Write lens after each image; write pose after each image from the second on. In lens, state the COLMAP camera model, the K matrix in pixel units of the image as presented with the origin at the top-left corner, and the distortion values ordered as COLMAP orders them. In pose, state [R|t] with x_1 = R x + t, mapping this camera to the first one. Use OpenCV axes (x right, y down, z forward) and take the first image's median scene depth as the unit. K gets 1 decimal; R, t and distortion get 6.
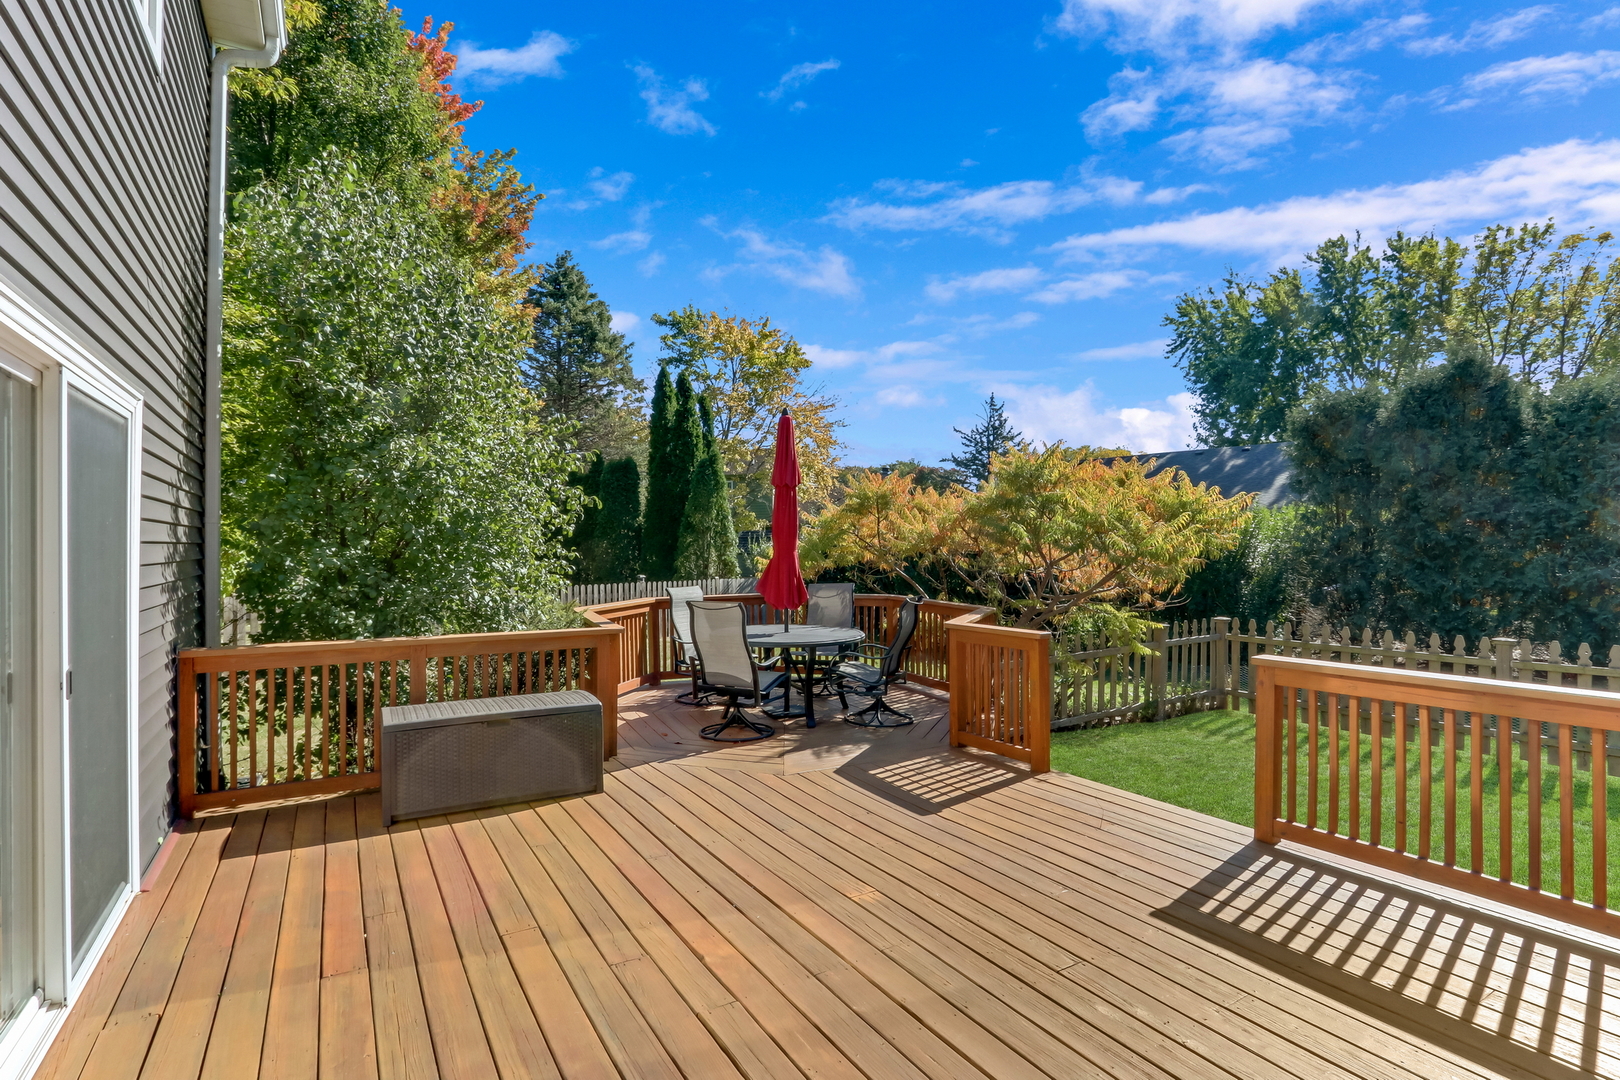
lens RADIAL K [[770.0, 0, 786.5], [0, 770.0, 546.2], [0, 0, 1]] dist [-0.027184, 0.006080]
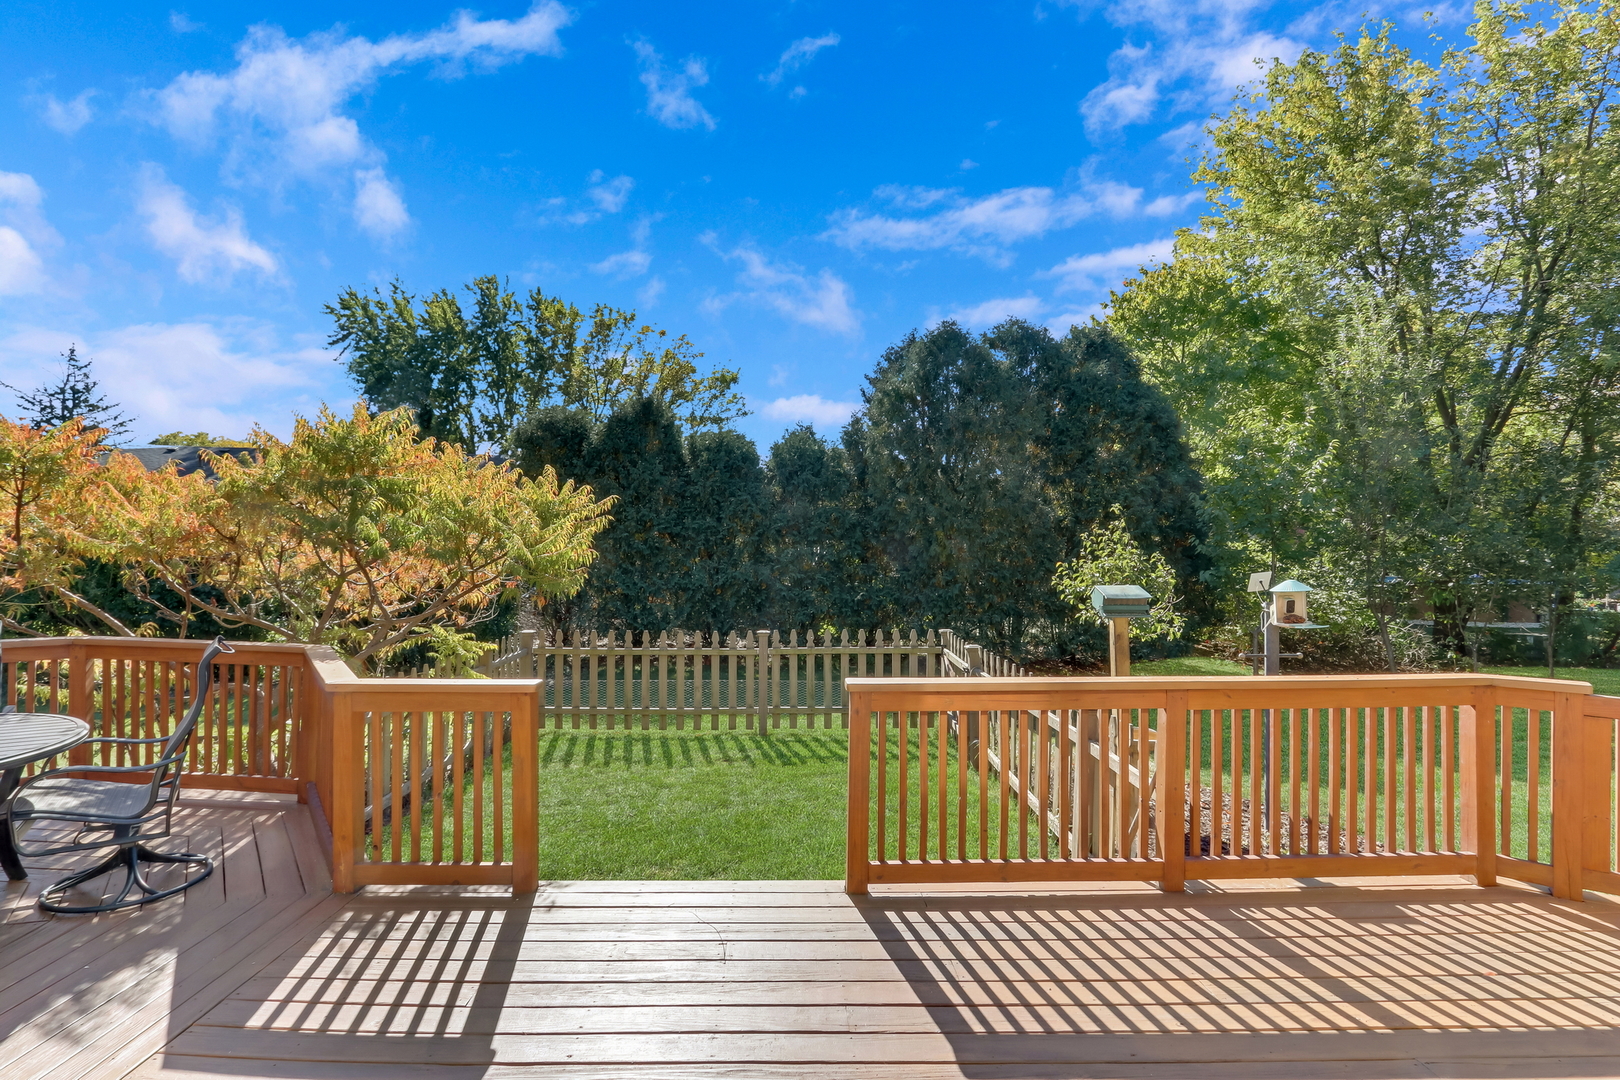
lens RADIAL K [[770.0, 0, 786.5], [0, 770.0, 546.2], [0, 0, 1]] dist [-0.027184, 0.006080]
pose [[0.505392, 0.014922, 0.862761, -0.123362], [-0.007853, 0.999889, -0.012694, 0.002909], [-0.862854, -0.000360, 0.505453, 0.450295]]
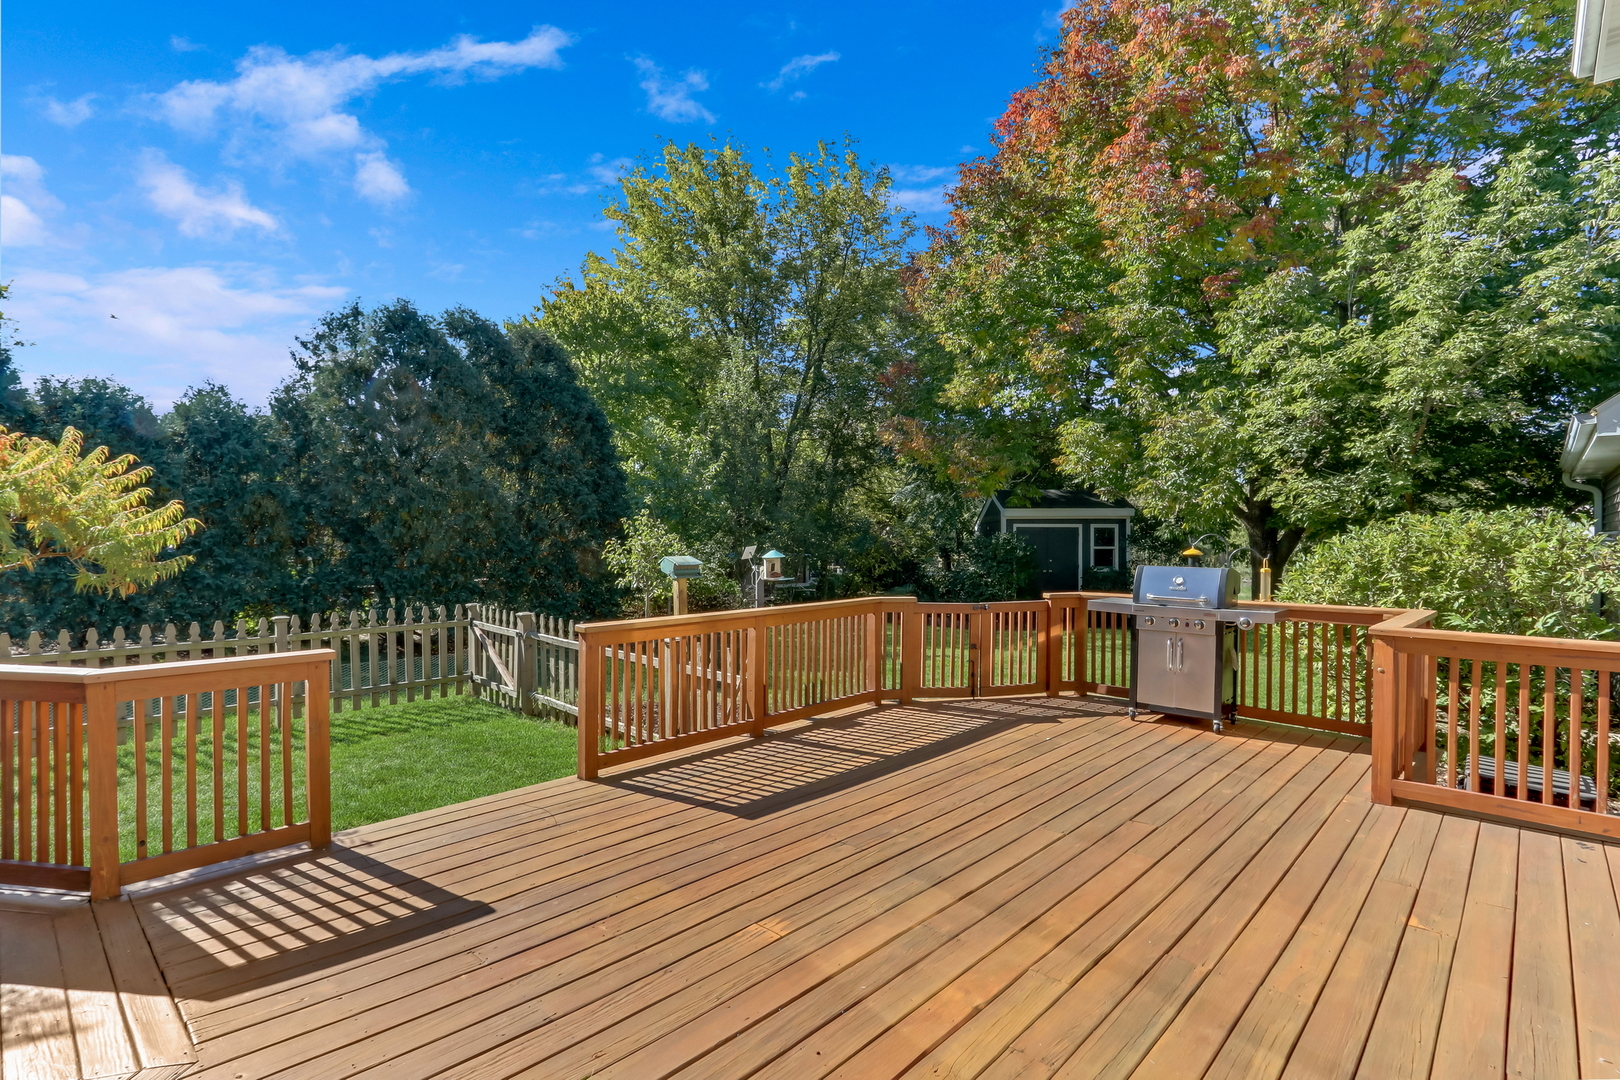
lens RADIAL K [[770.0, 0, 786.5], [0, 770.0, 546.2], [0, 0, 1]] dist [-0.027184, 0.006080]
pose [[-0.252672, -0.007834, 0.967520, -0.446075], [-0.002934, 0.999969, 0.007331, 0.007587], [-0.967547, -0.000986, -0.252687, 0.722631]]
